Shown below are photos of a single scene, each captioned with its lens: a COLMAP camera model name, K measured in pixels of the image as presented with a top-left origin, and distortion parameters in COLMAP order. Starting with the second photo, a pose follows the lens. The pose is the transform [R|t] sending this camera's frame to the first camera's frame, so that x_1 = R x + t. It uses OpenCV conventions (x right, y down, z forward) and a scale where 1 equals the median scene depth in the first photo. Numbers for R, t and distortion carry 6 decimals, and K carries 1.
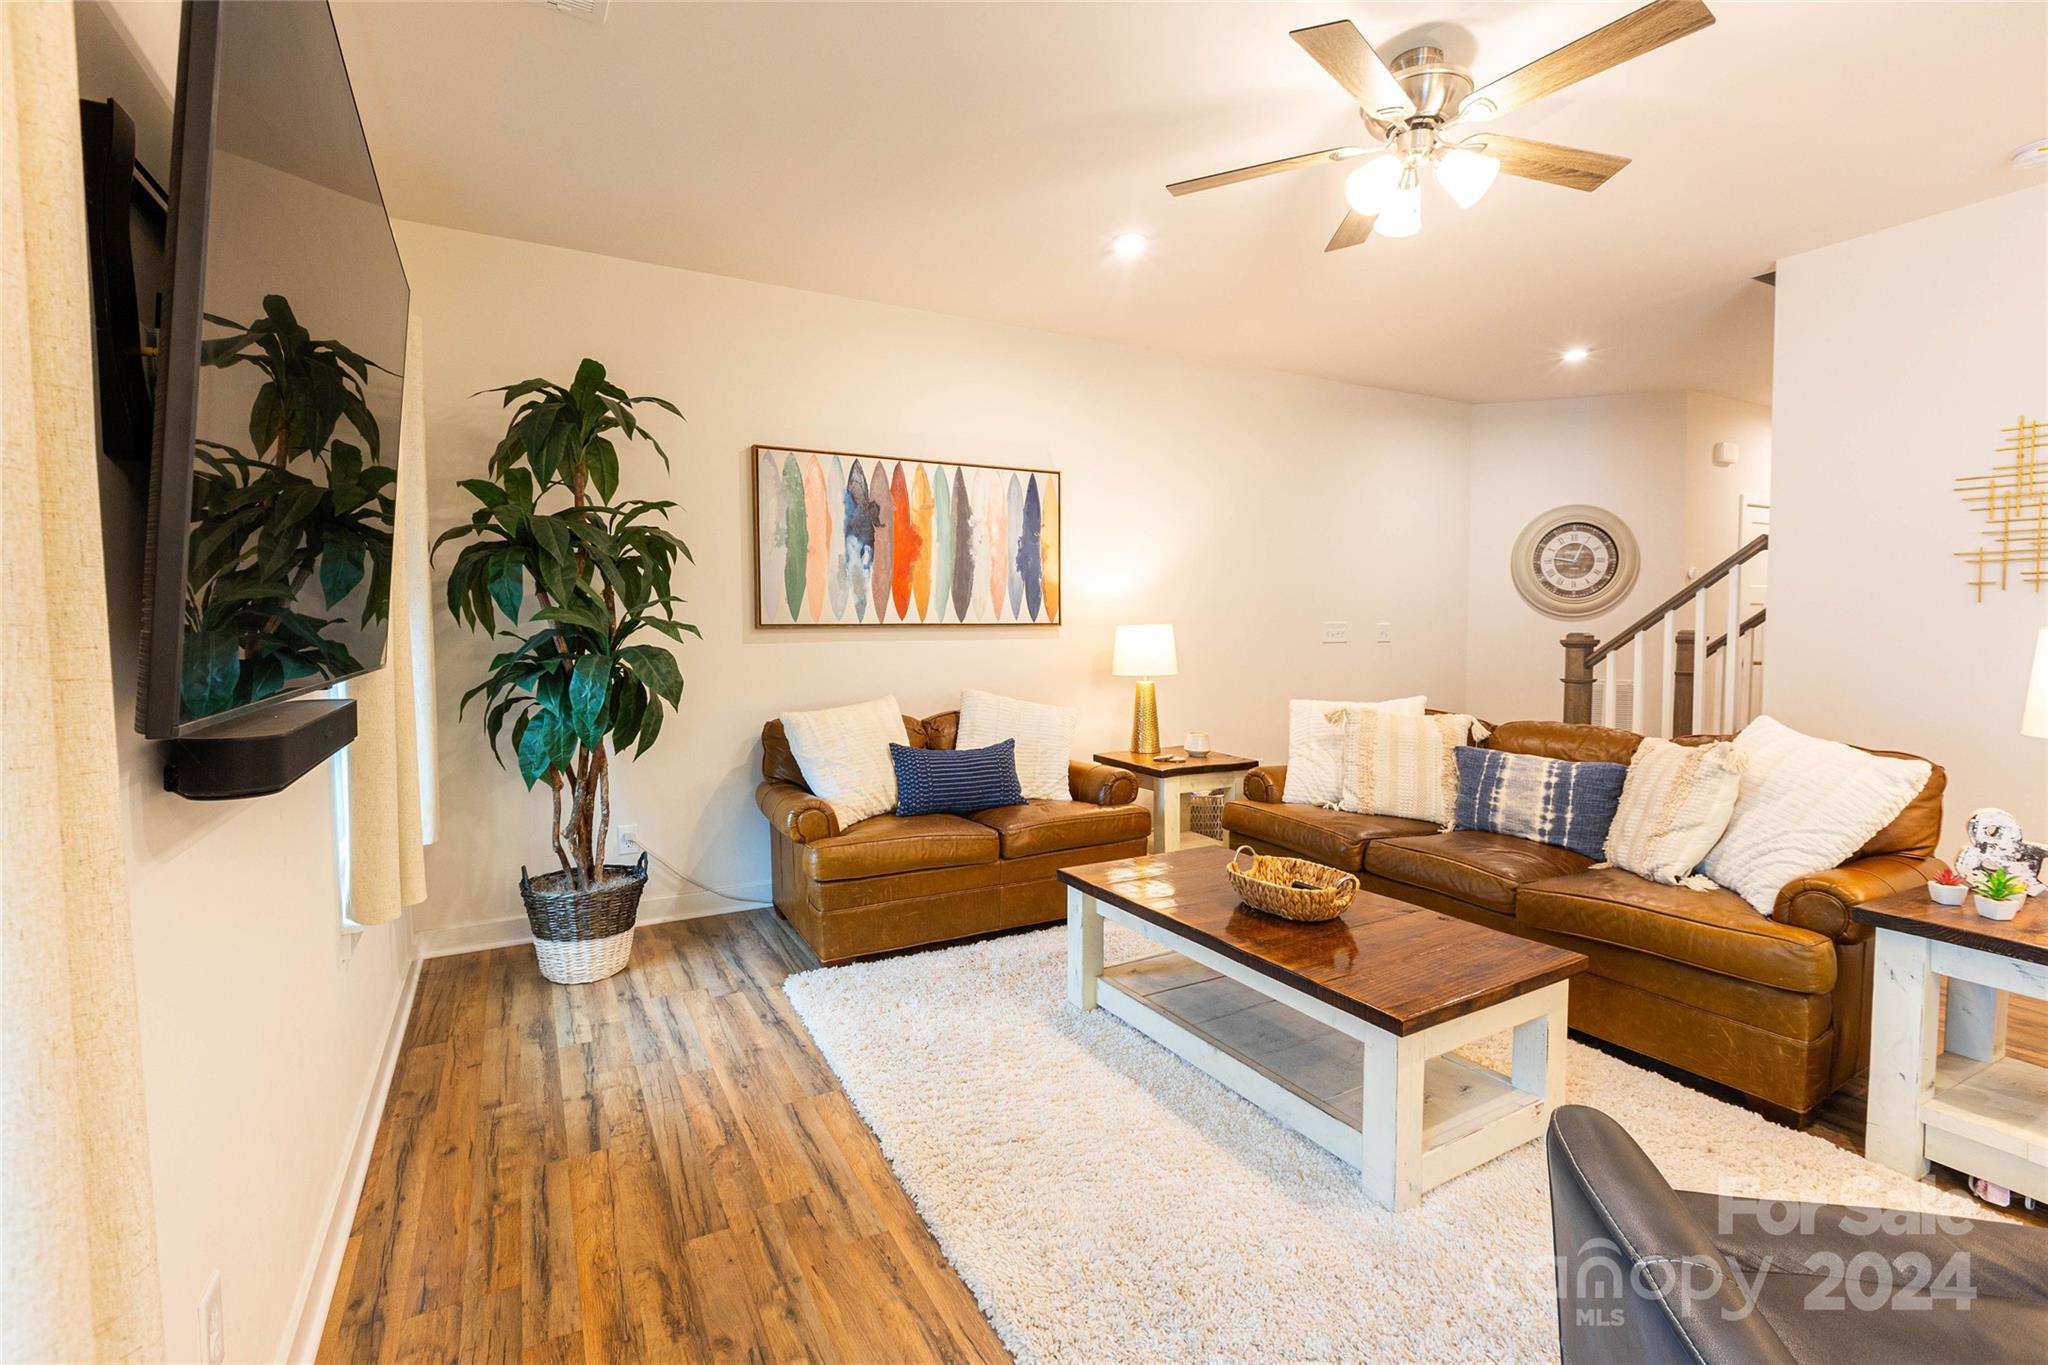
lens RADIAL K [[948.3, 0, 1037.7], [0, 948.3, 679.8], [0, 0, 1]] dist [0.015398, -0.000314]
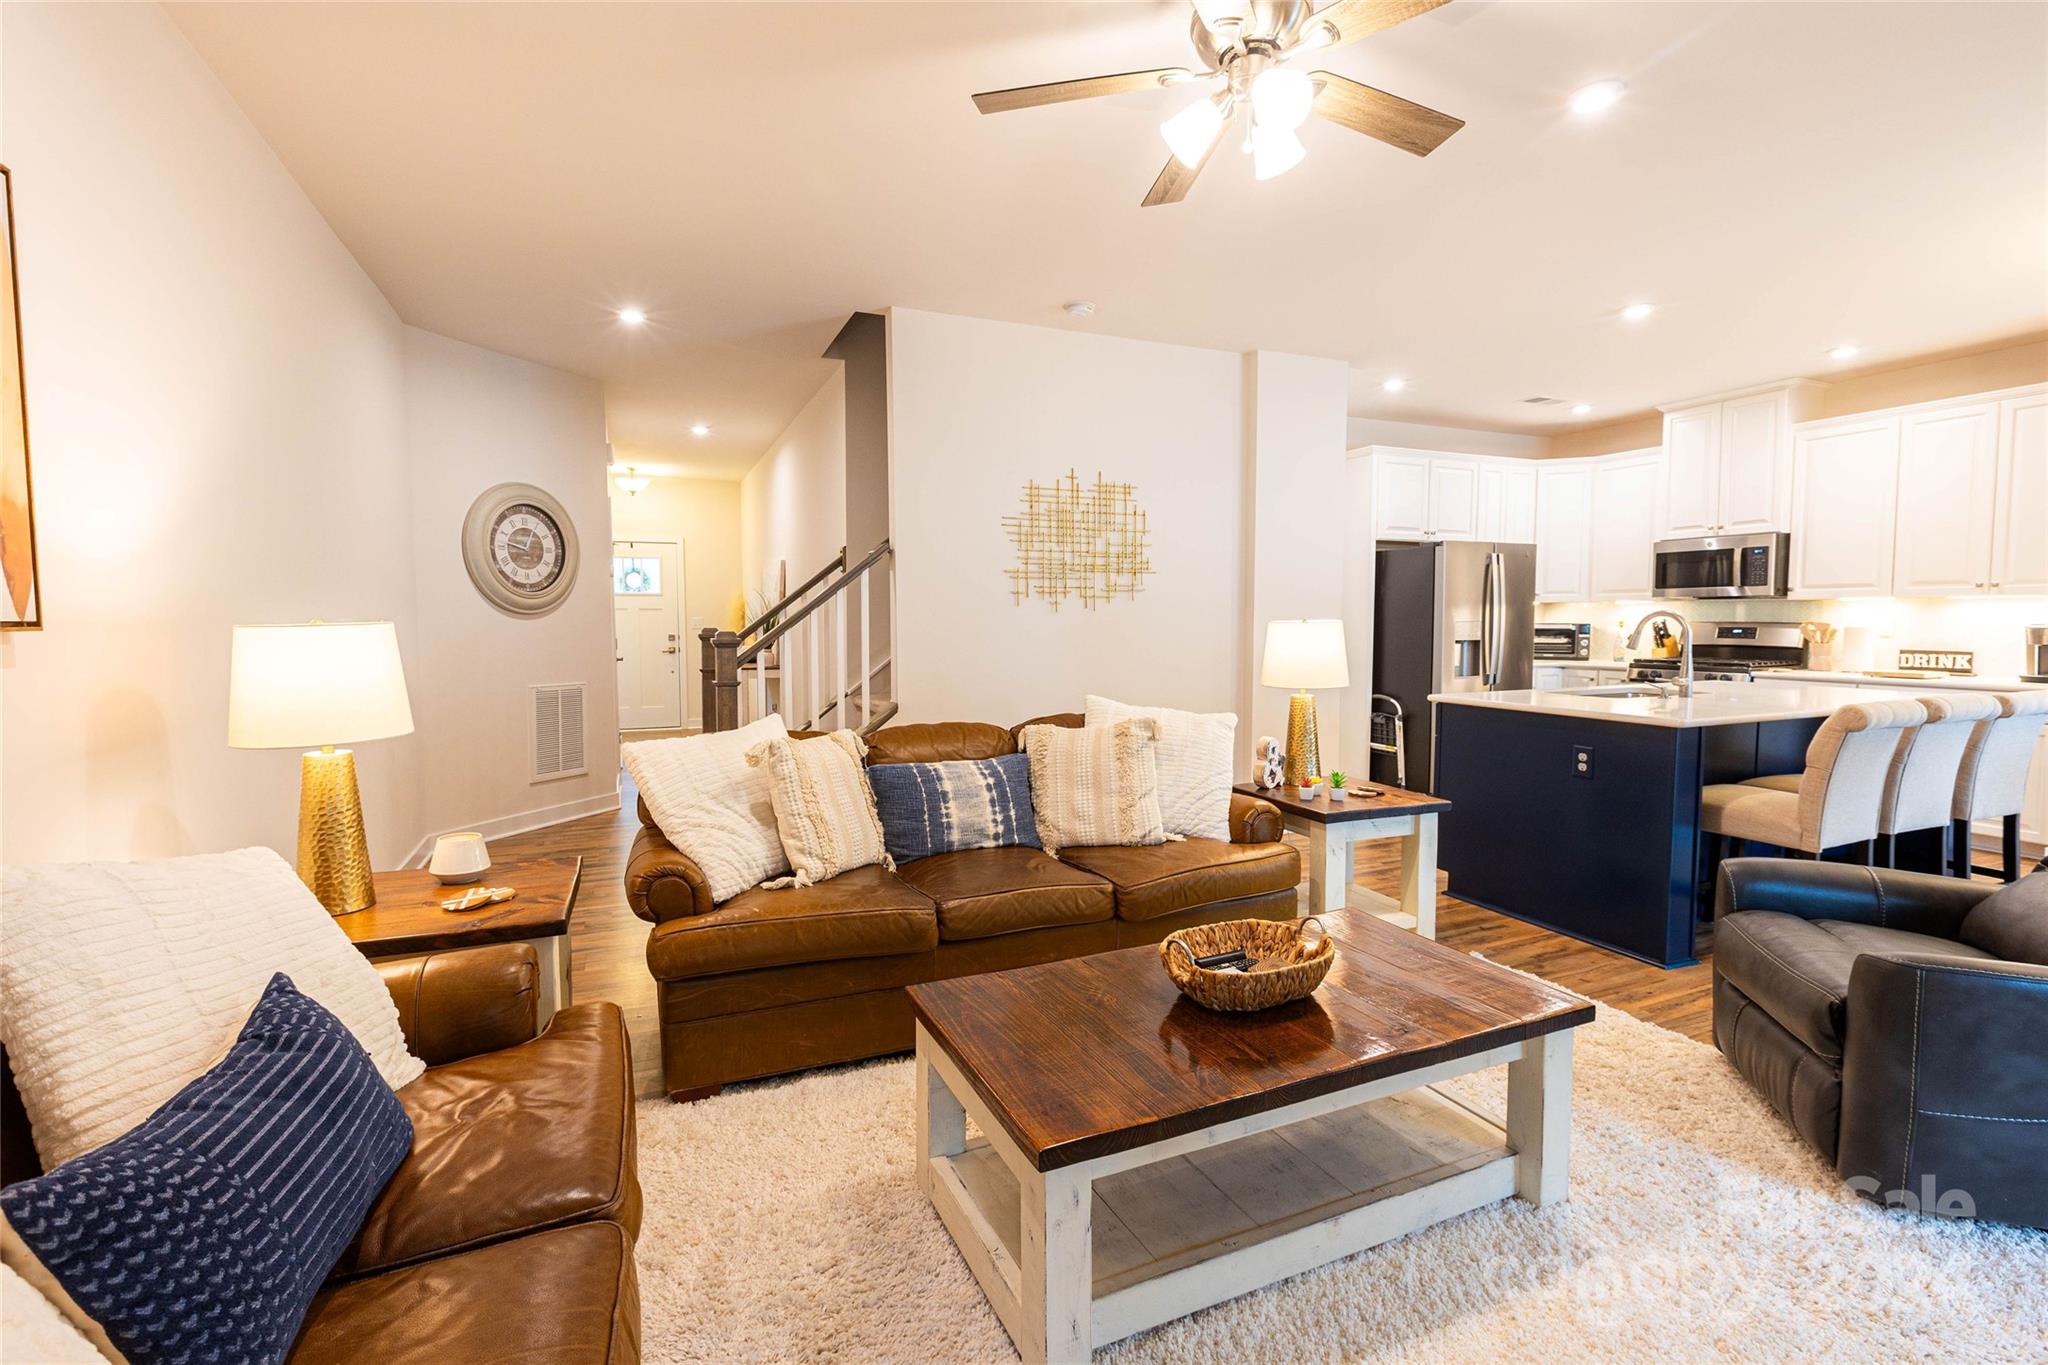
lens RADIAL K [[948.3, 0, 1027.6], [0, 948.3, 667.7], [0, 0, 1]] dist [0.015398, -0.000314]
pose [[0.108418, -0.055901, 0.992532, -0.408785], [0.064175, 0.996729, 0.049128, -0.056126], [-0.992032, 0.058369, 0.111651, 0.812048]]
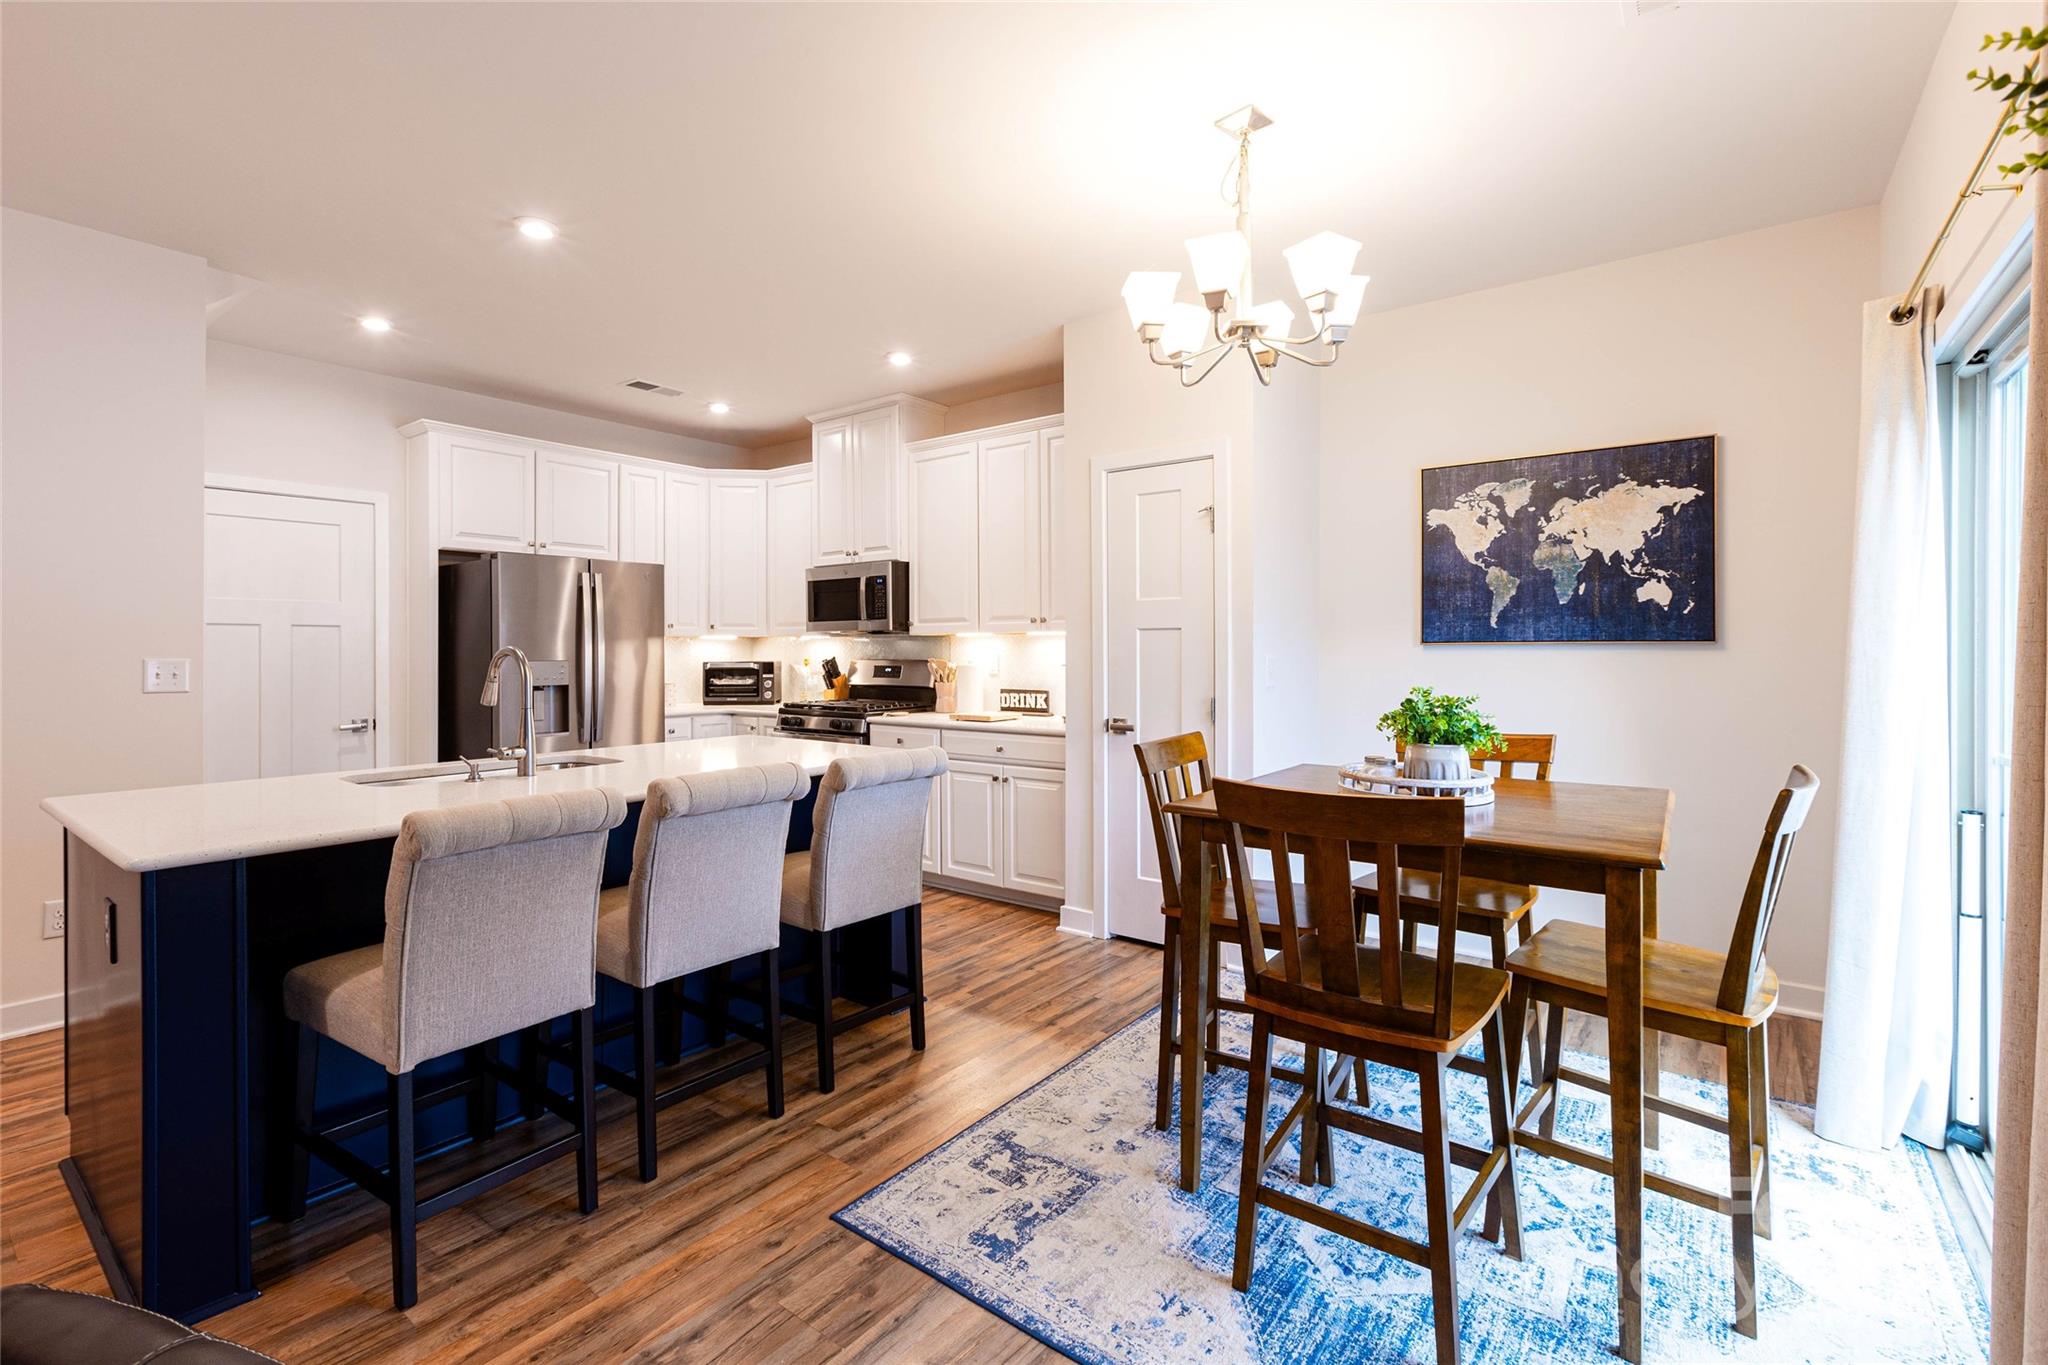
lens RADIAL K [[948.3, 0, 1033.4], [0, 948.3, 646.9], [0, 0, 1]] dist [0.015398, -0.000314]
pose [[-0.383545, 0.001815, 0.923520, -0.403513], [0.060468, 0.997902, 0.023152, -0.055457], [-0.921540, 0.064723, -0.382850, 0.800953]]
